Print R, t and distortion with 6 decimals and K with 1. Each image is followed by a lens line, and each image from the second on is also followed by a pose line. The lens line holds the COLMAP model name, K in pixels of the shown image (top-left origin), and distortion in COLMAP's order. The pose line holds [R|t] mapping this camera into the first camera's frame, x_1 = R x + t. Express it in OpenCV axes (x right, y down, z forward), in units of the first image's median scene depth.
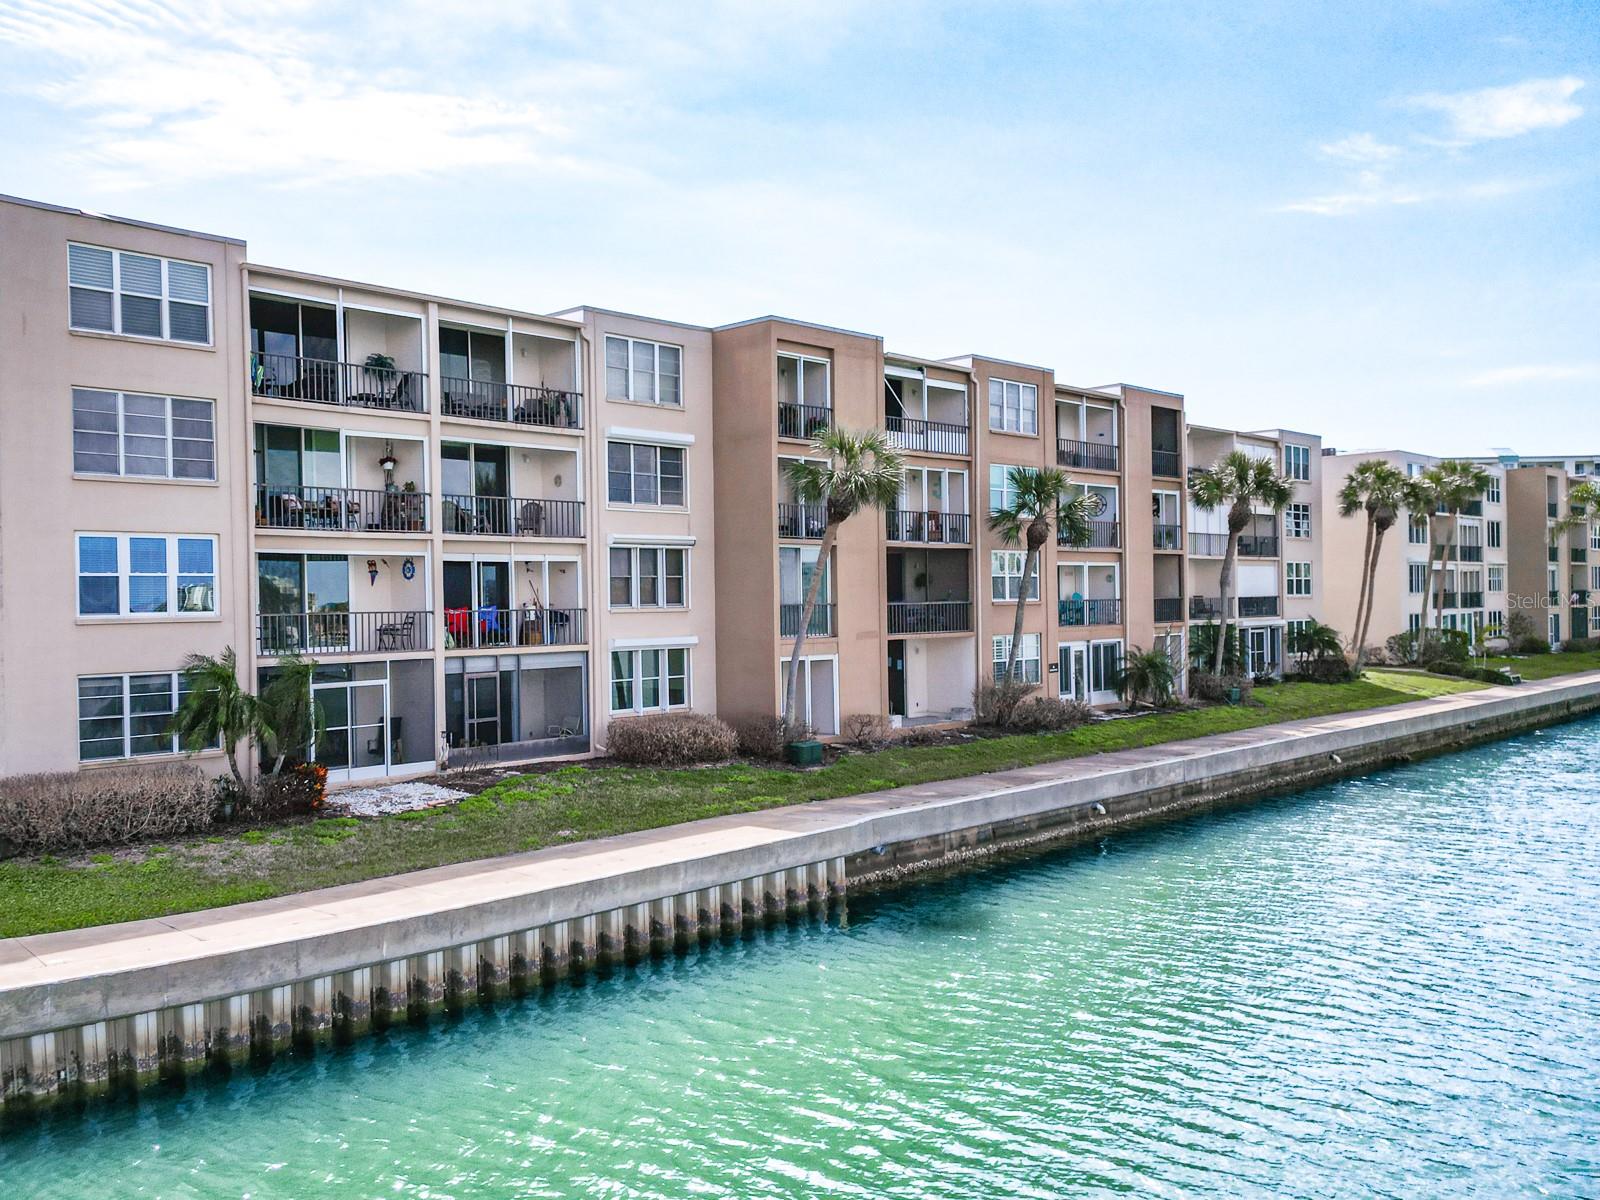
lens RADIAL K [[1110.3, 0, 800.0], [0, 1110.3, 600.0], [0, 0, 1]] dist [0.114094, -0.120208]
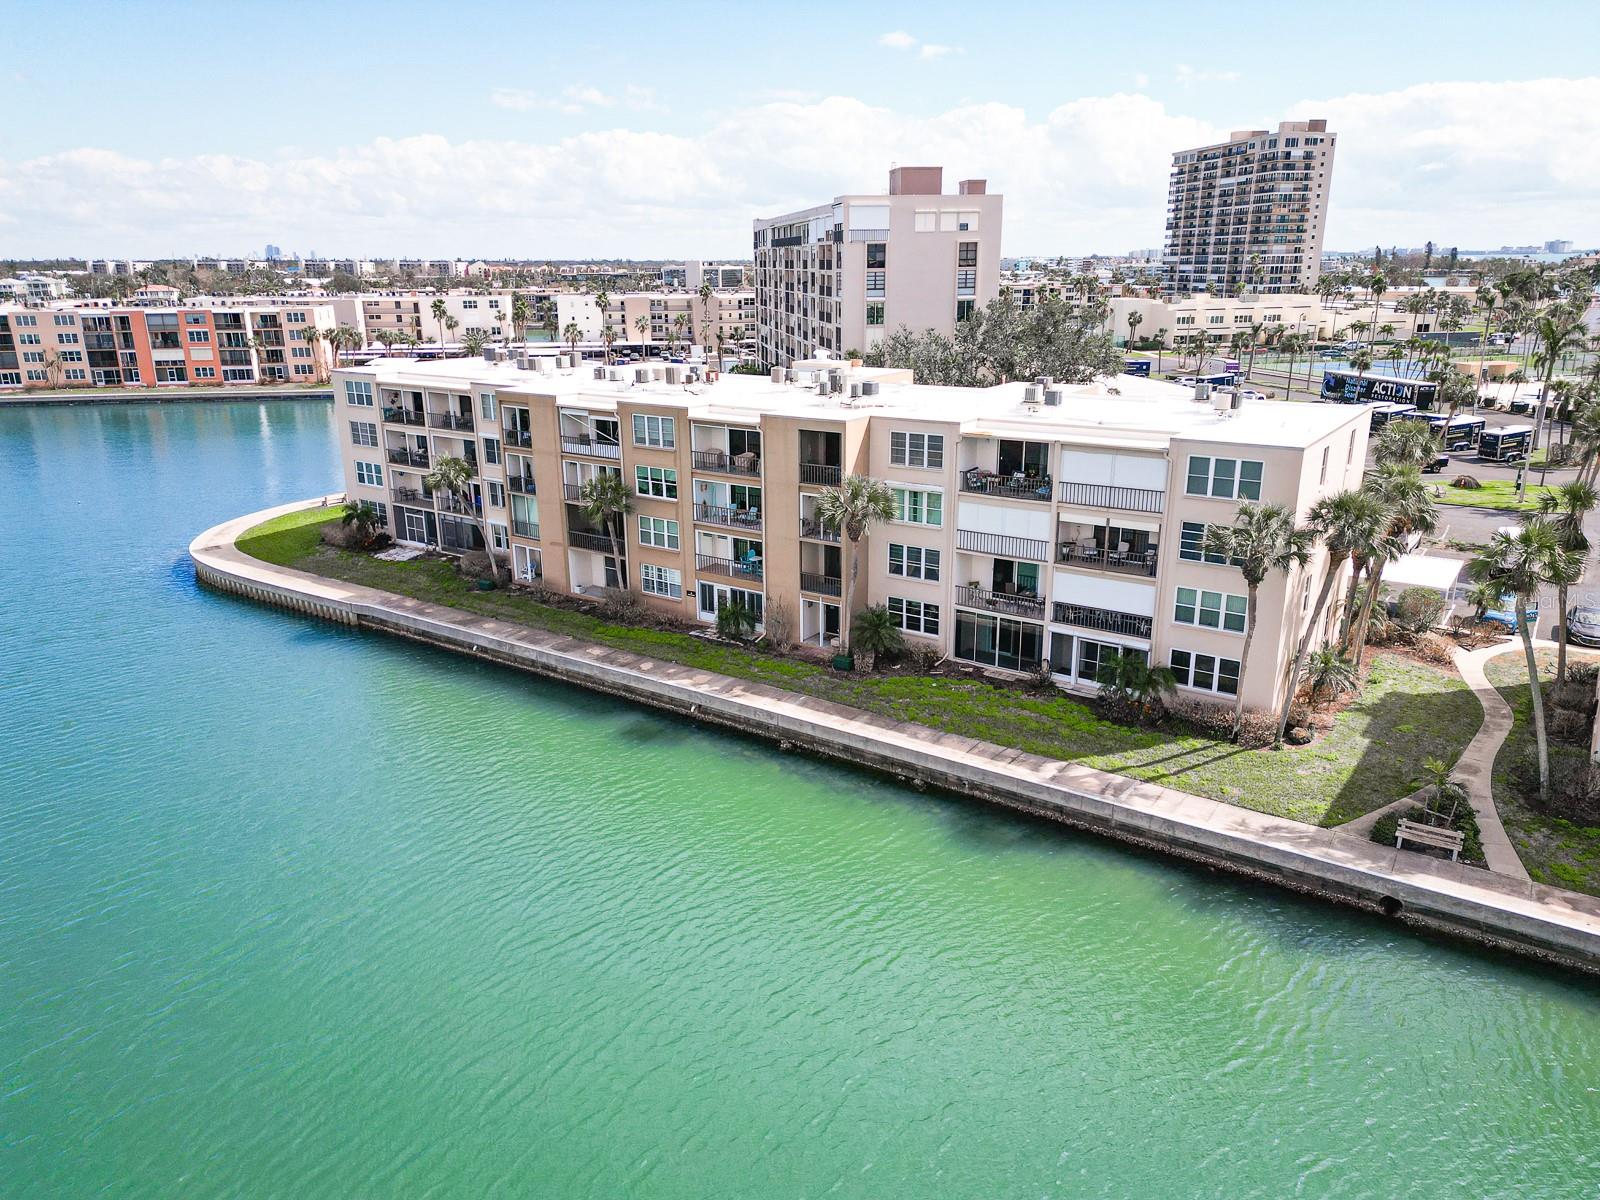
lens RADIAL K [[1110.3, 0, 800.0], [0, 1110.3, 600.0], [0, 0, 1]] dist [0.114094, -0.120208]
pose [[0.276114, 0.336021, -0.900473, 2.719318], [-0.002470, 0.937139, 0.348947, -0.778119], [0.961122, -0.094125, 0.259587, 1.191323]]
